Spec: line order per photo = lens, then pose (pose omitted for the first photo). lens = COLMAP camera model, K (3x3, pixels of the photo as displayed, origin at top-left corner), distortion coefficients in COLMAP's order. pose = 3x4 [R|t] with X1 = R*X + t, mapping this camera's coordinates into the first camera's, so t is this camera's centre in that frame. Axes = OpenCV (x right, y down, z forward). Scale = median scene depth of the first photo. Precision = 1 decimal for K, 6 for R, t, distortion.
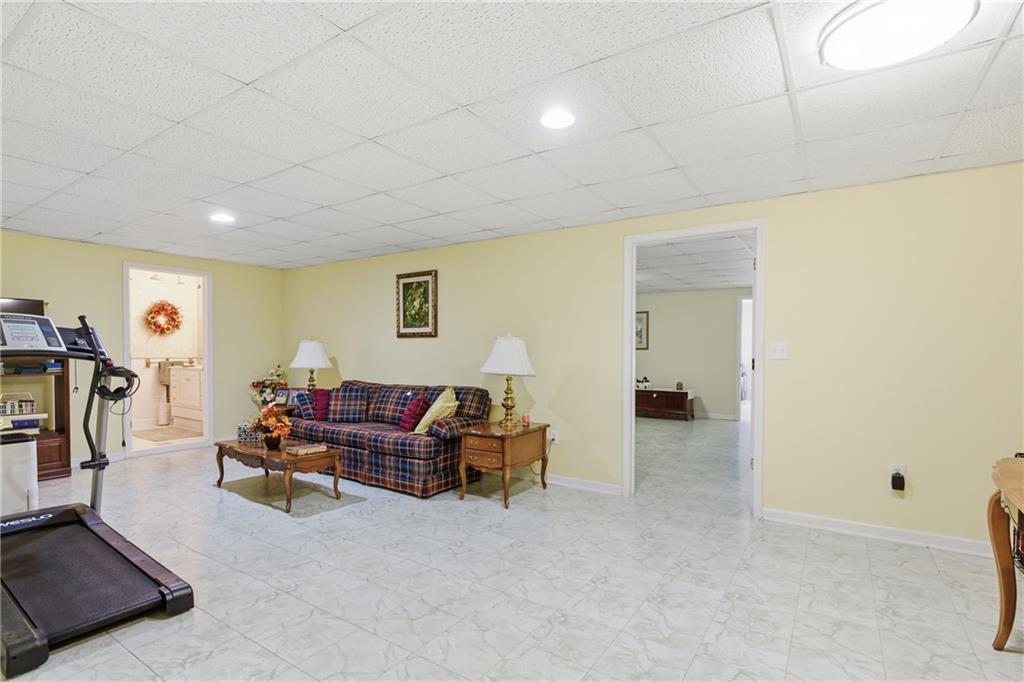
lens RADIAL K [[485.7, 0, 516.7], [0, 485.7, 361.4], [0, 0, 1]] dist [-0.002484, 0.000065]
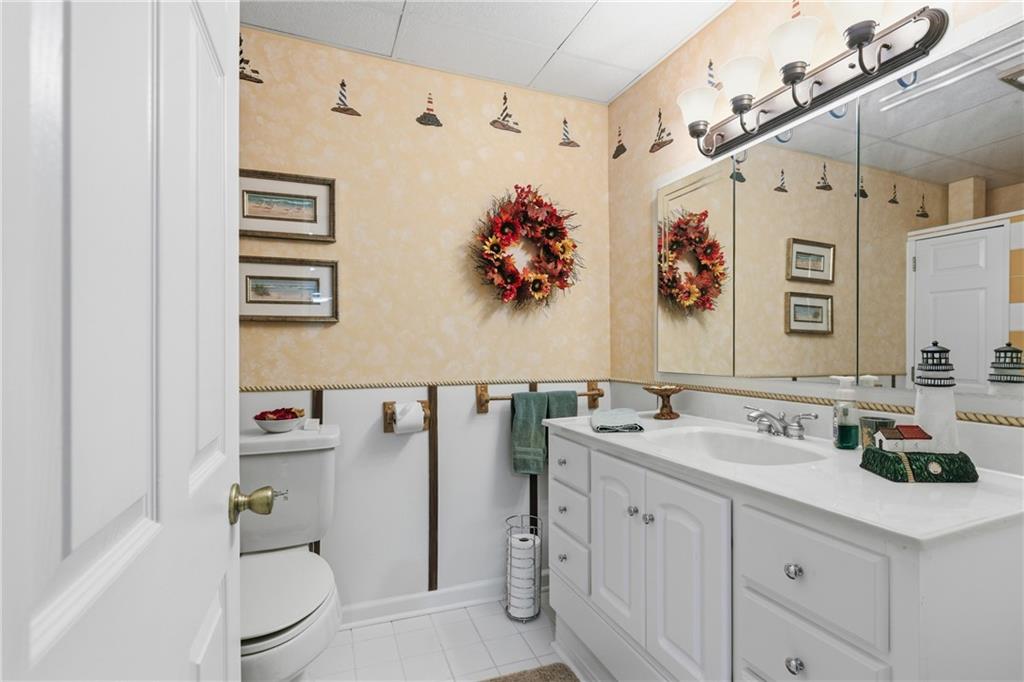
lens RADIAL K [[485.7, 0, 513.4], [0, 485.7, 350.4], [0, 0, 1]] dist [-0.002484, 0.000065]
pose [[0.820596, -0.008109, -0.571451, -0.807007], [-0.009690, 0.999558, -0.028098, -0.026360], [0.571427, 0.028594, 0.820155, 1.077035]]
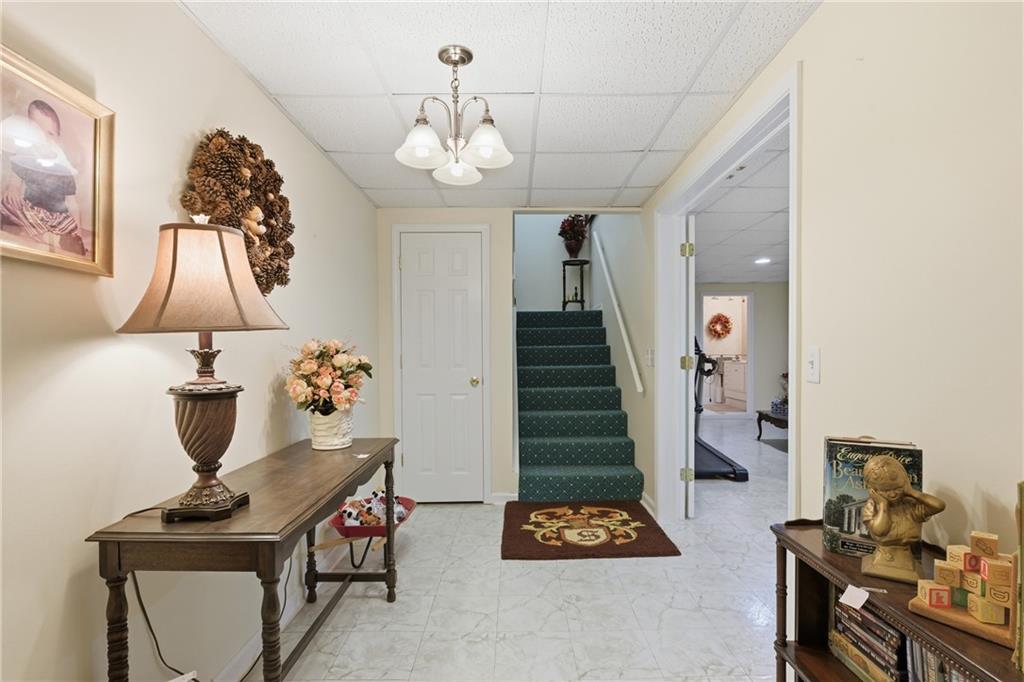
lens RADIAL K [[485.7, 0, 512.9], [0, 485.7, 346.4], [0, 0, 1]] dist [-0.002484, 0.000065]
pose [[0.531685, -0.004598, -0.846930, 0.202435], [-0.020149, 0.999634, -0.018076, 0.009136], [0.846702, 0.026675, 0.531398, -0.356936]]
